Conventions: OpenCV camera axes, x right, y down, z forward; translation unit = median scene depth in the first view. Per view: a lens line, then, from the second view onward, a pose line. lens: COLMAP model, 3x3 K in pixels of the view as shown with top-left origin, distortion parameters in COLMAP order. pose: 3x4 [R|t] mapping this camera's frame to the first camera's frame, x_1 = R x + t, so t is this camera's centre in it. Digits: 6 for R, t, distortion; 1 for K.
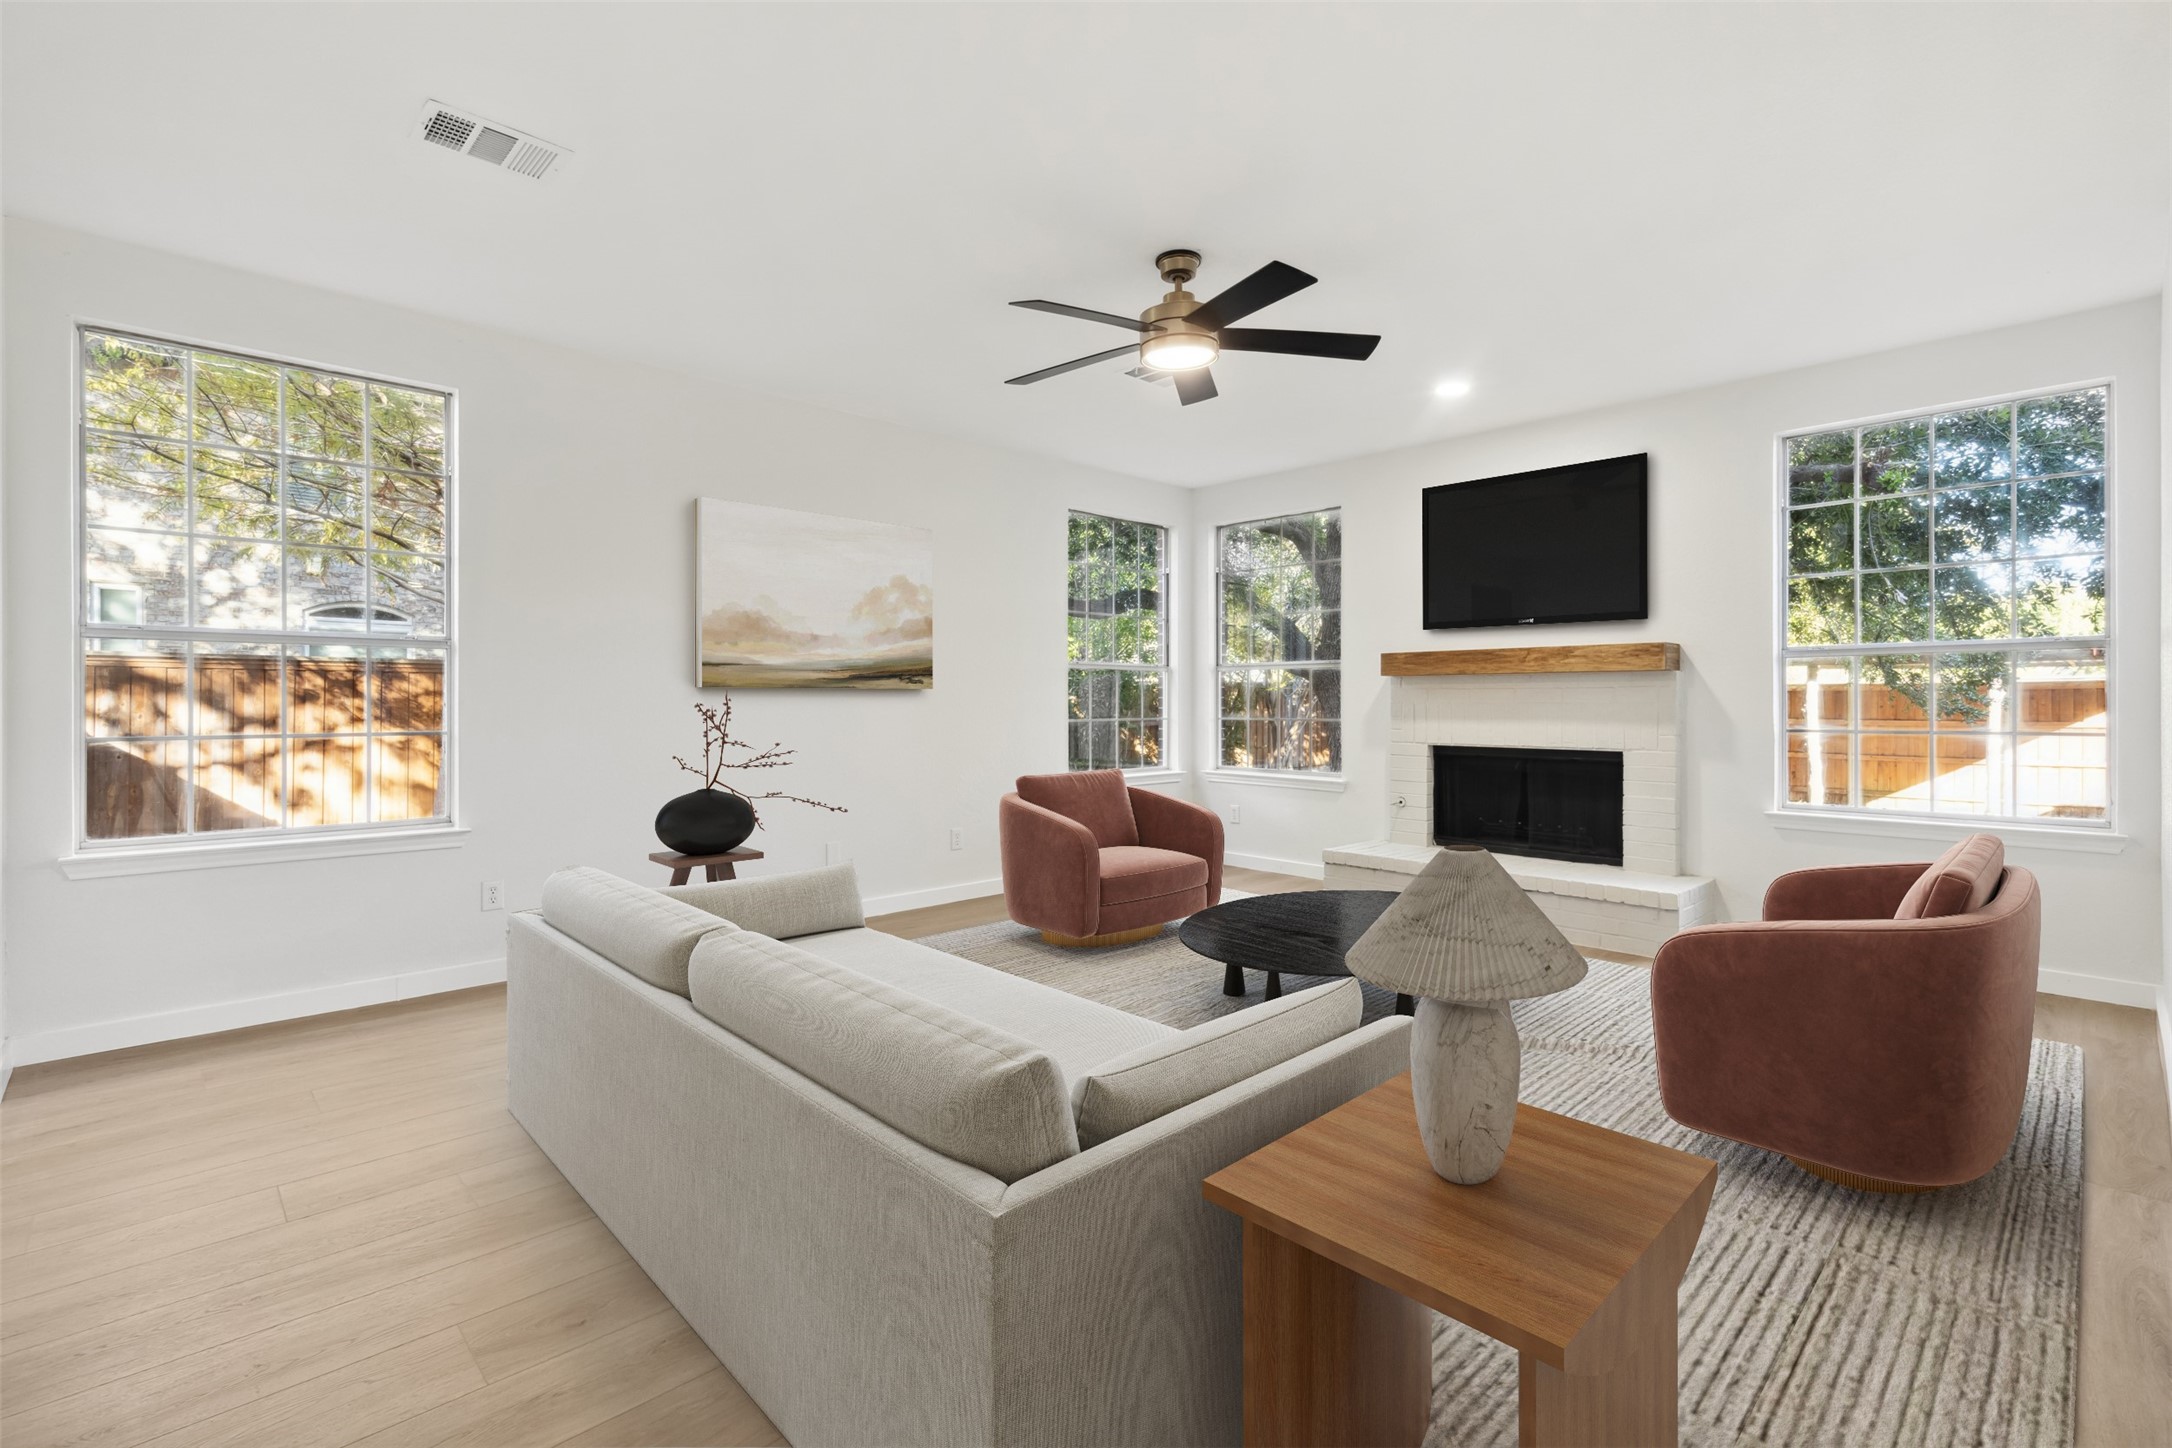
lens RADIAL K [[984.8, 0, 1091.7], [0, 984.8, 712.7], [0, 0, 1]] dist [0.004182, -0.000566]
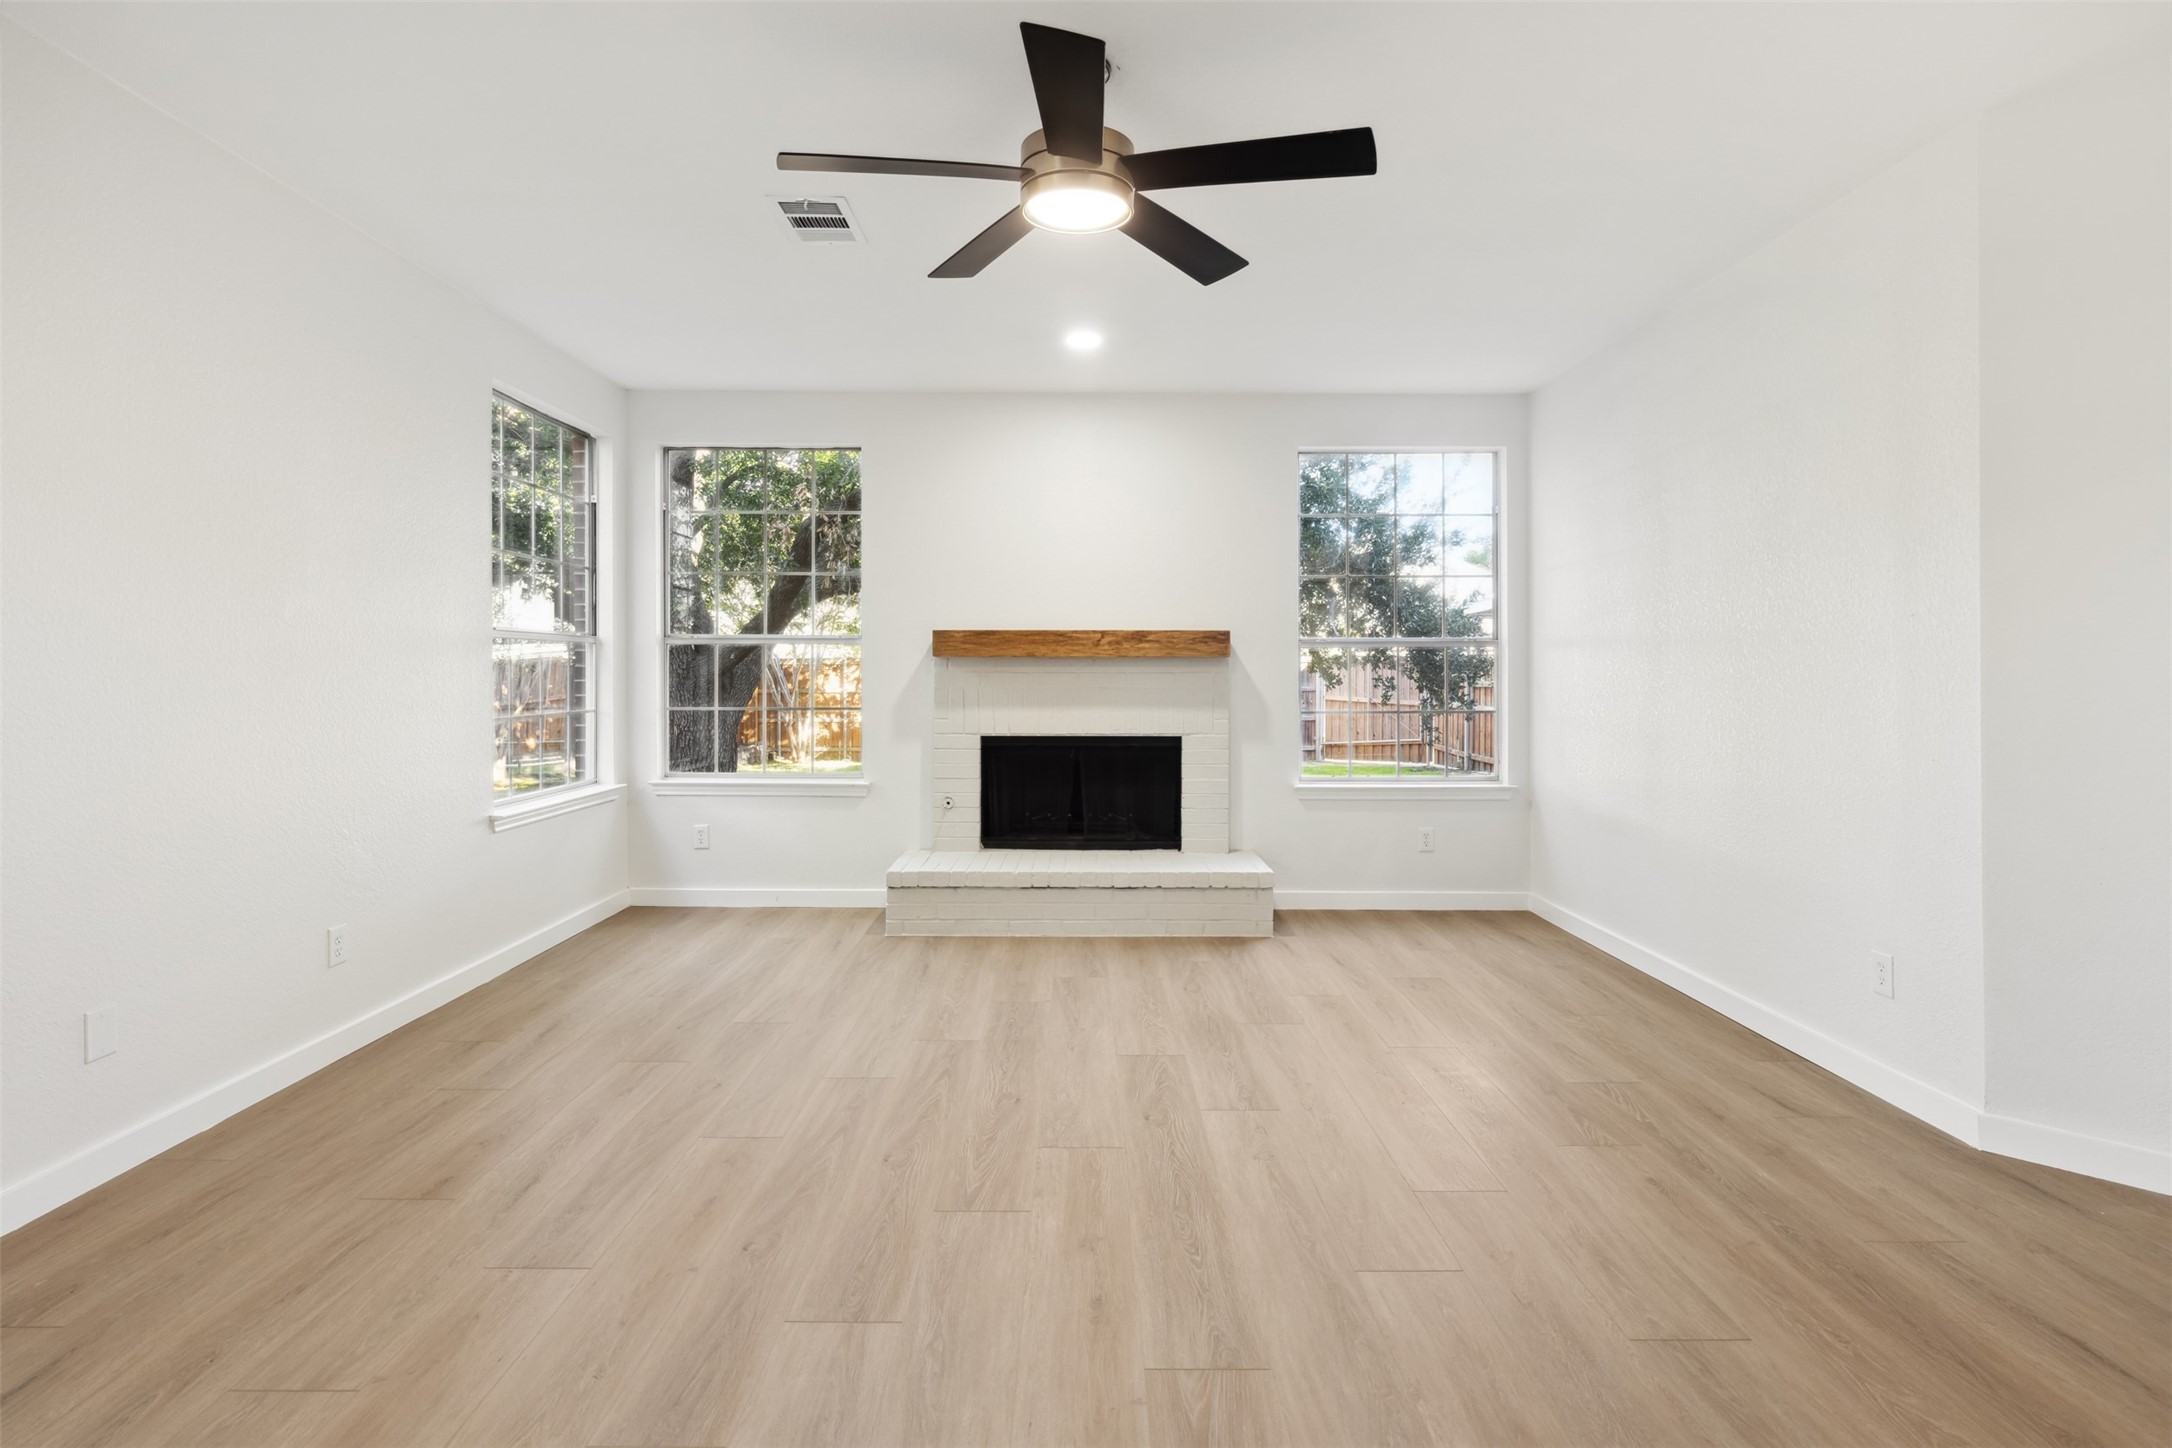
lens RADIAL K [[1056.4, 0, 1088.5], [0, 1056.4, 684.3], [0, 0, 1]] dist [-0.000032, -0.000063]
pose [[0.684859, 0.004734, 0.728661, -0.295771], [0.005205, 0.999922, -0.011387, -0.002034], [-0.728657, 0.011591, 0.684780, 0.294811]]
